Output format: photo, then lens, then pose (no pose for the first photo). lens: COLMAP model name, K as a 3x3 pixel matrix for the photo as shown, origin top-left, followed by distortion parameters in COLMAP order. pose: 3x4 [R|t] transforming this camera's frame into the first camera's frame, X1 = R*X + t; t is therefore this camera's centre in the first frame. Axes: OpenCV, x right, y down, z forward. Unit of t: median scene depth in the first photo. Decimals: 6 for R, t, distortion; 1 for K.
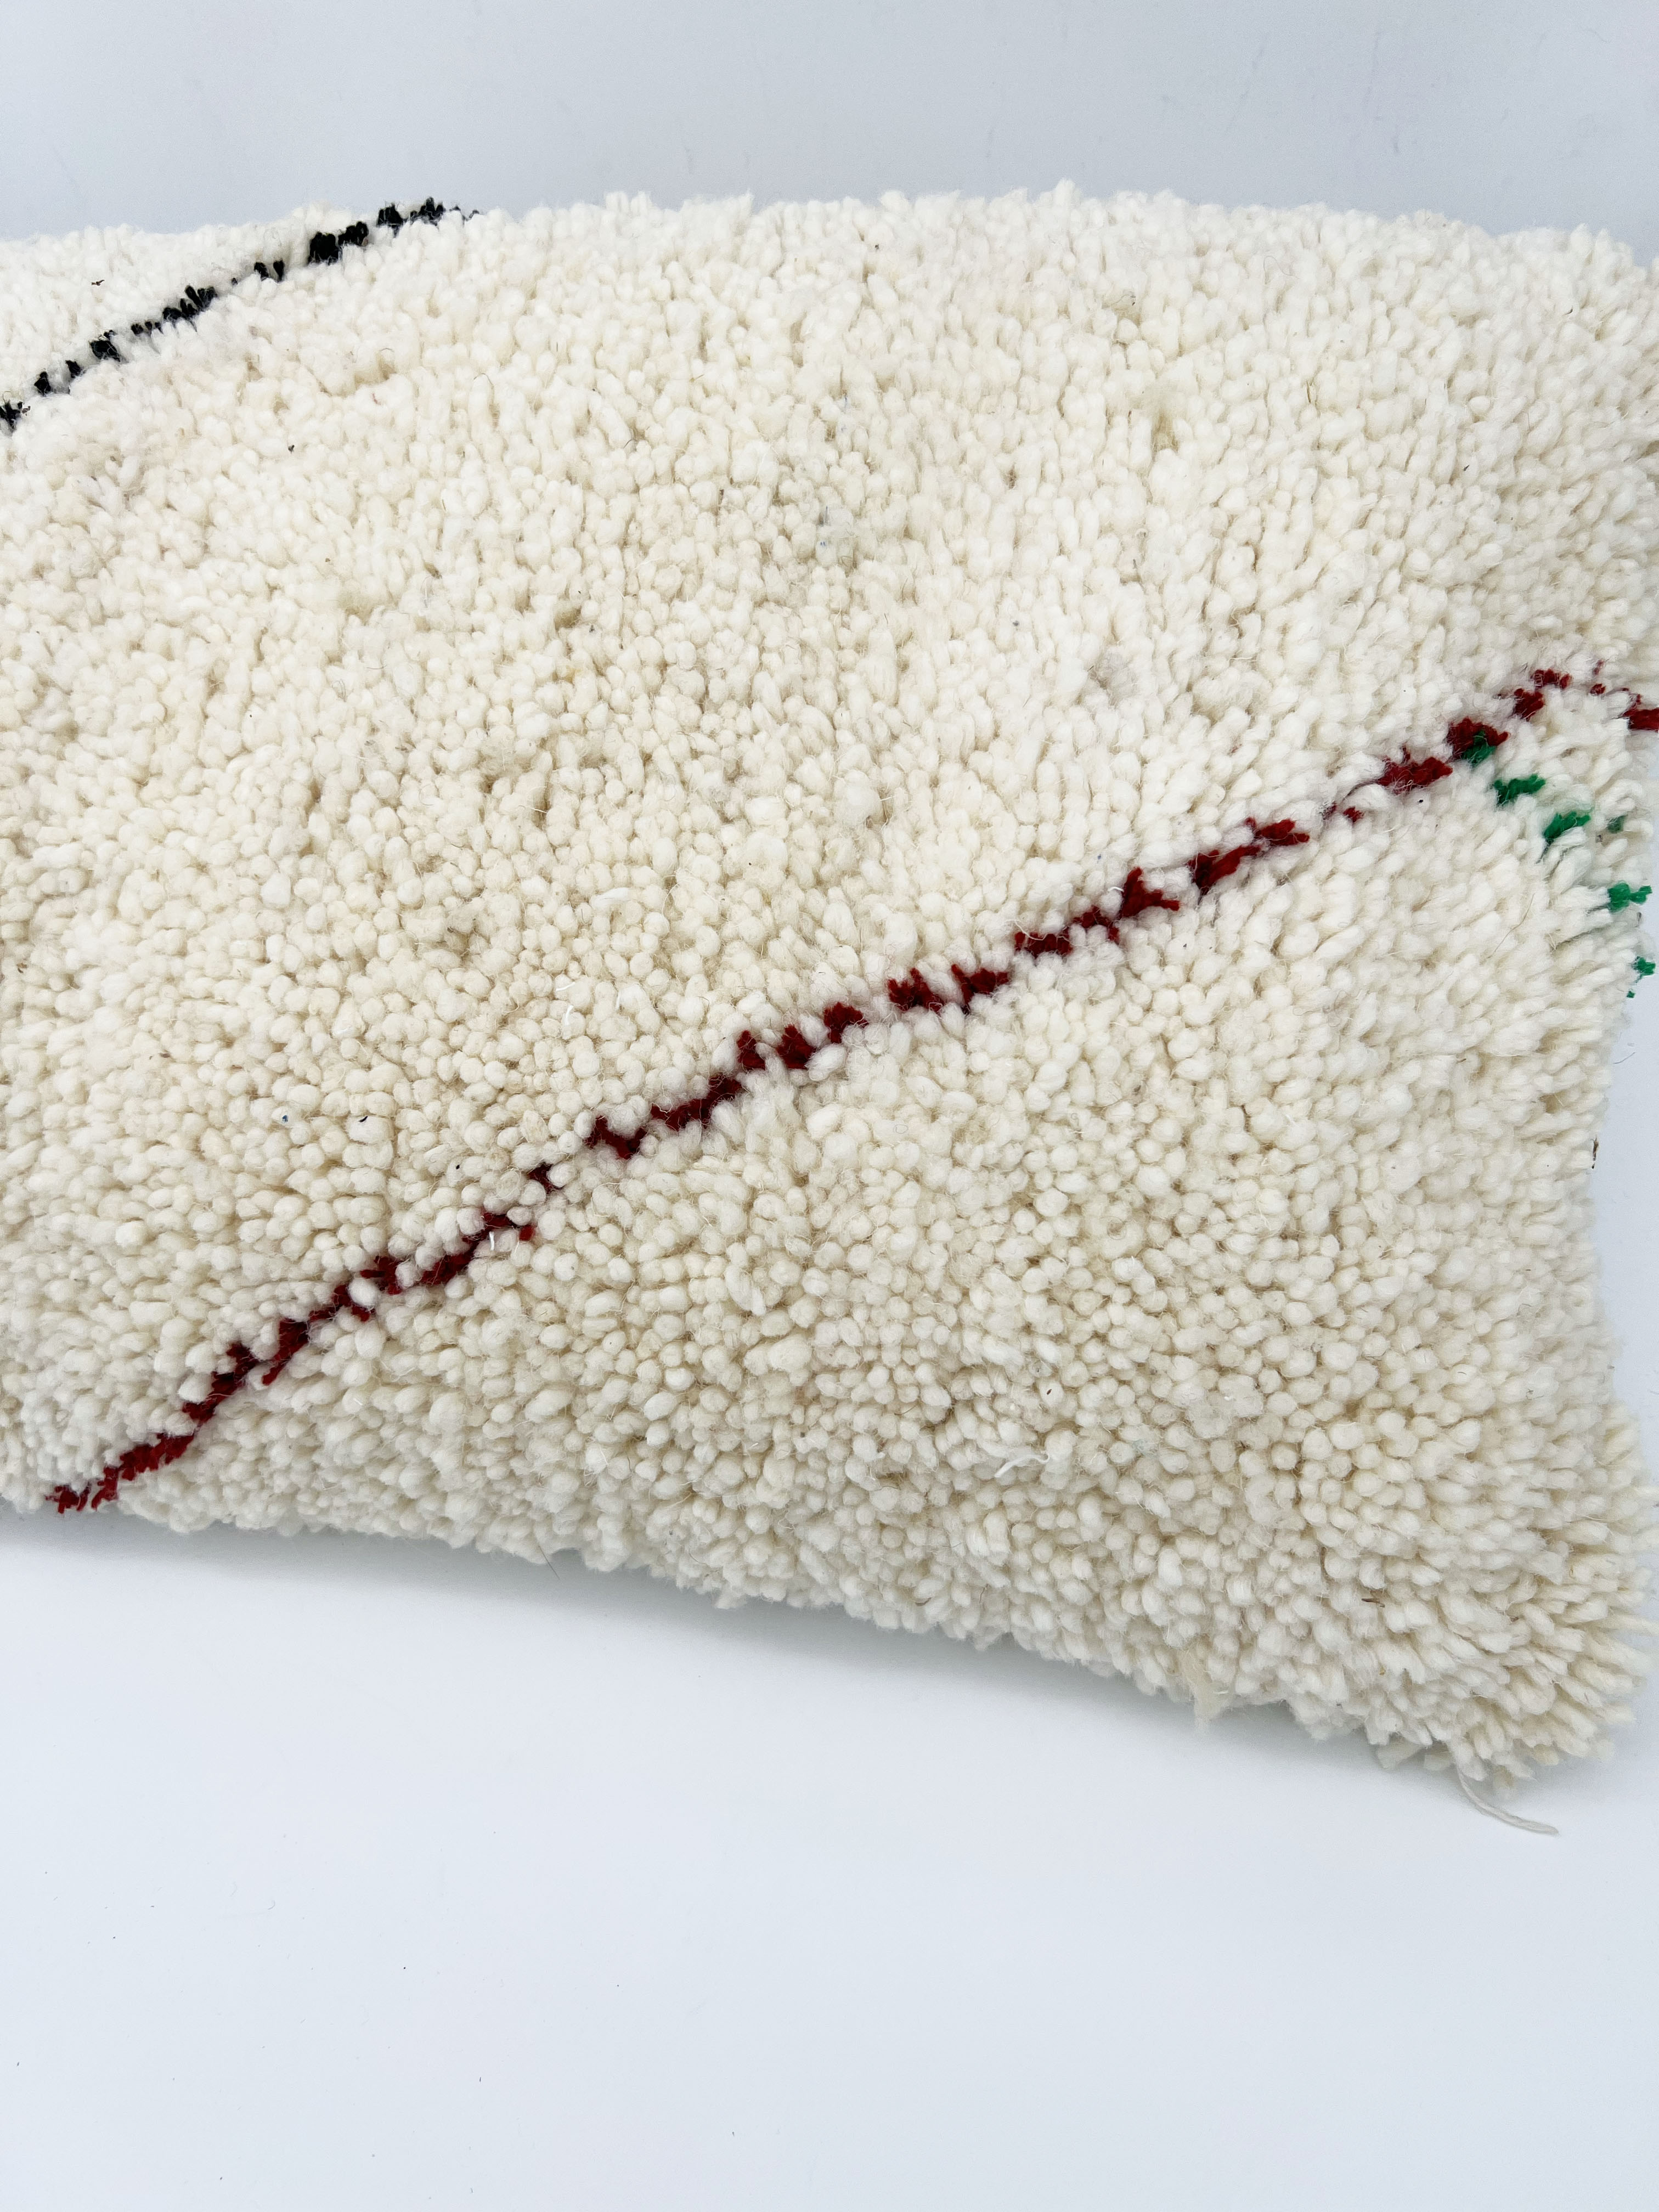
lens RADIAL K [[1674.6, 0, 832.8], [0, 1674.6, 1111.9], [0, 0, 1]] dist [0.087288, -0.156151]
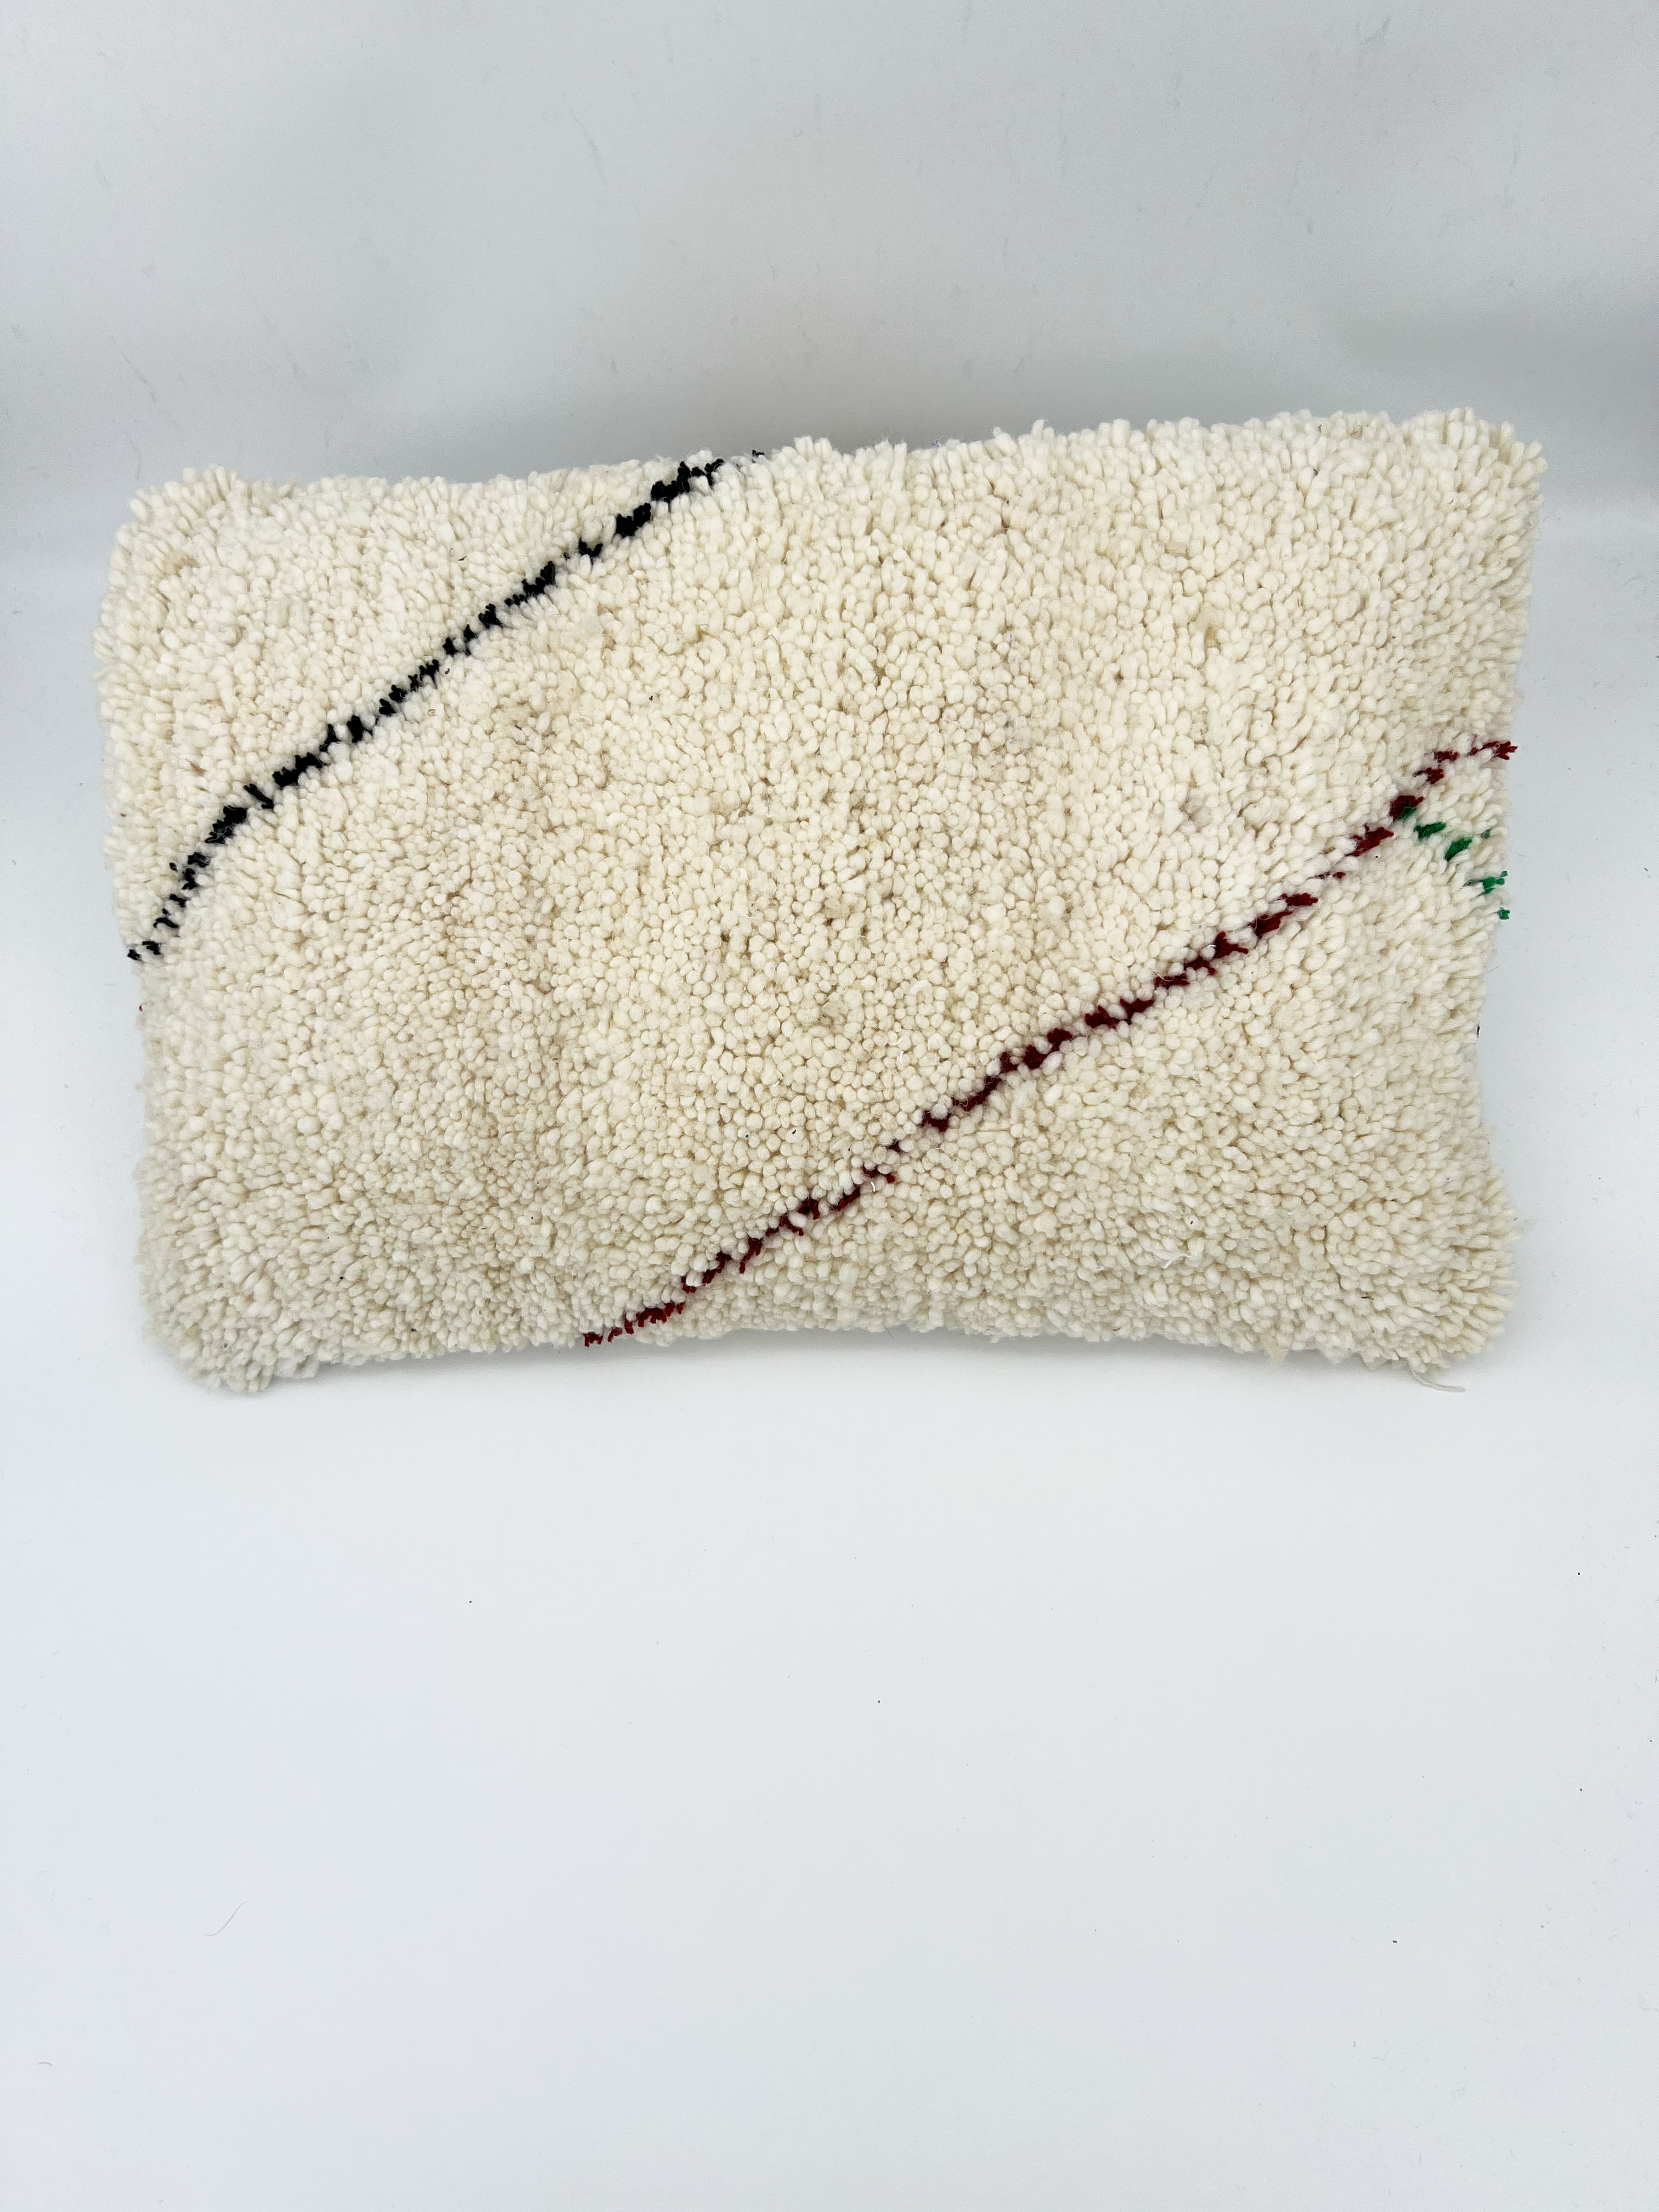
lens RADIAL K [[1717.2, 0, 829.5], [0, 1717.2, 1106.0], [0, 0, 1]] dist [0.134772, -0.366259]
pose [[0.987007, -0.146240, 0.066564, -0.349368], [0.122389, 0.952678, 0.278253, -0.500968], [-0.104106, -0.266491, 0.958199, -0.683741]]
